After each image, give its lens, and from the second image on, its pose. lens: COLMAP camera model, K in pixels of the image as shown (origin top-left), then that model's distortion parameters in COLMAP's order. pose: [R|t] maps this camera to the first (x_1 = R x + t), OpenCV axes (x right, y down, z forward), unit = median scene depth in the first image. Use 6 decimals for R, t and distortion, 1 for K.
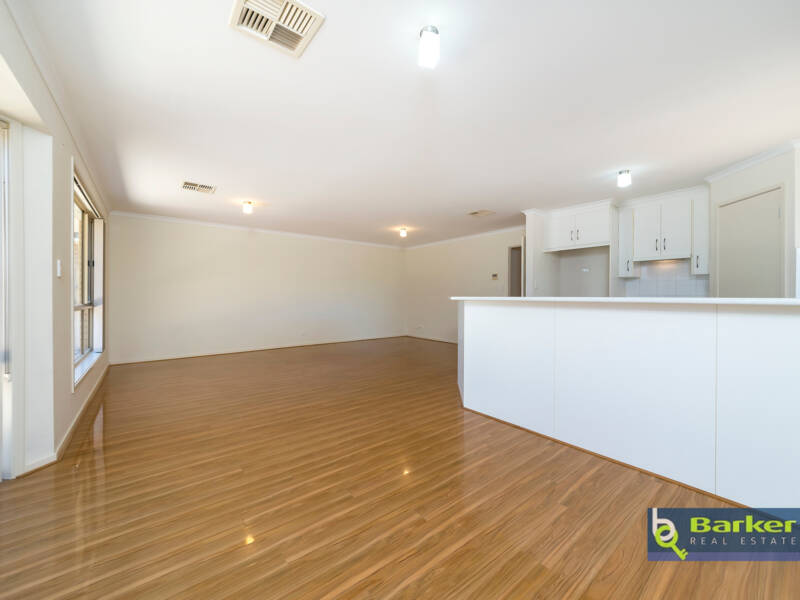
lens RADIAL K [[325.6, 0, 400.0], [0, 325.6, 300.0], [0, 0, 1]] dist [0.001409, 0.000067]
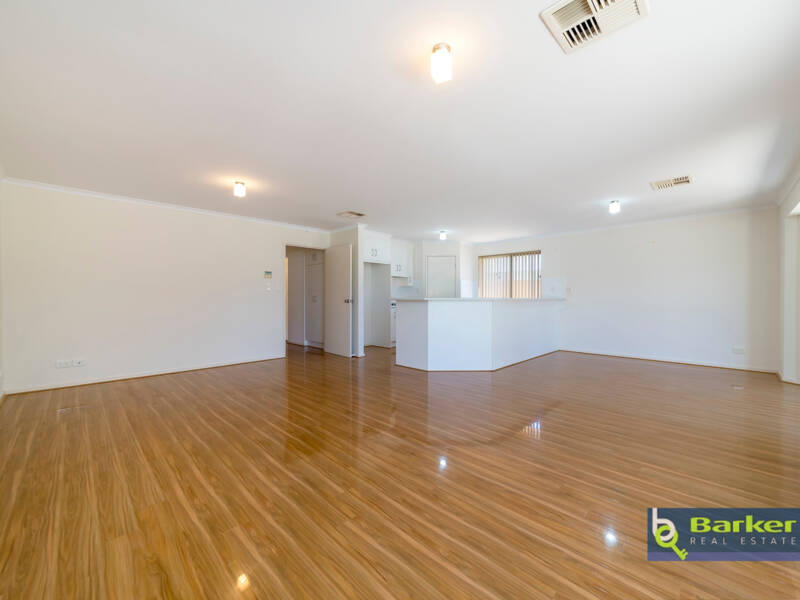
lens RADIAL K [[304.4, 0, 400.0], [0, 304.4, 300.0], [0, 0, 1]] dist [0.023024, 0.000153]
pose [[-0.146237, -0.018733, 0.989072, -0.947739], [0.011910, 0.999715, 0.020696, -0.026004], [-0.989178, 0.014807, -0.145972, 1.296385]]
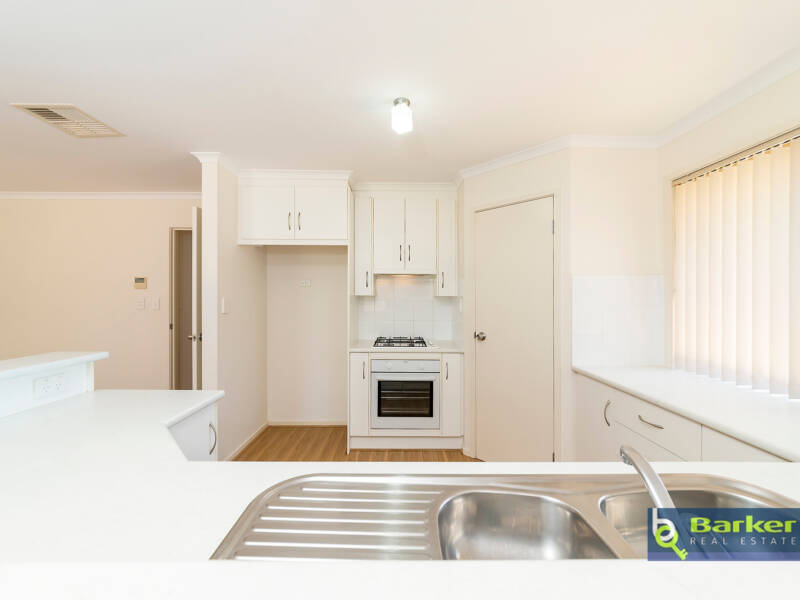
lens RADIAL K [[325.6, 0, 400.0], [0, 325.6, 300.0], [0, 0, 1]] dist [0.001409, 0.000067]
pose [[0.614007, 0.000407, 0.789300, 0.212822], [0.008445, 0.999939, -0.007086, -0.057929], [-0.789255, 0.011017, 0.613967, 0.537901]]
